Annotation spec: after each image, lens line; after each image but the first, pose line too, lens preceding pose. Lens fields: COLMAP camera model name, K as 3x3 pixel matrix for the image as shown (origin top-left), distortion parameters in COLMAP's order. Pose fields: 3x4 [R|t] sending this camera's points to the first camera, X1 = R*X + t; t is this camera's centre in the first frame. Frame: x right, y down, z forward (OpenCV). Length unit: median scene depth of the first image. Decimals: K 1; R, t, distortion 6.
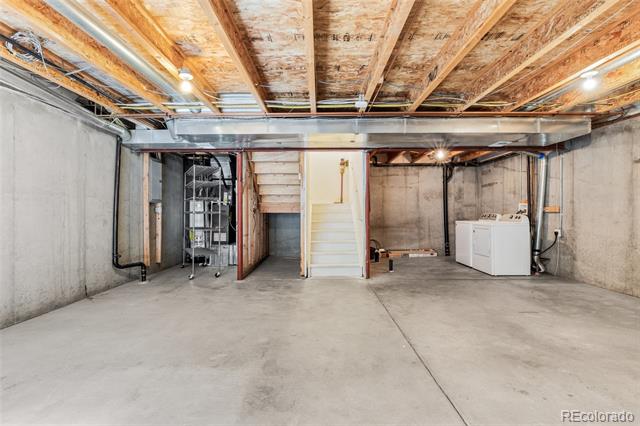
lens RADIAL K [[302.9, 0, 319.2], [0, 302.9, 211.2], [0, 0, 1]] dist [-0.000844, -0.000548]
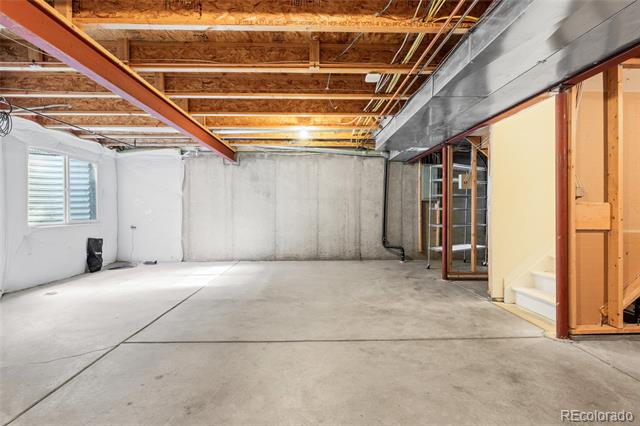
lens RADIAL K [[288.1, 0, 319.4], [0, 288.1, 211.3], [0, 0, 1]] dist [0.000879, 0.000042]
pose [[0.030108, 0.011605, -0.999479, 0.815372], [0.003429, 0.999926, 0.011714, -0.002201], [0.999541, -0.003780, 0.030066, 0.733018]]
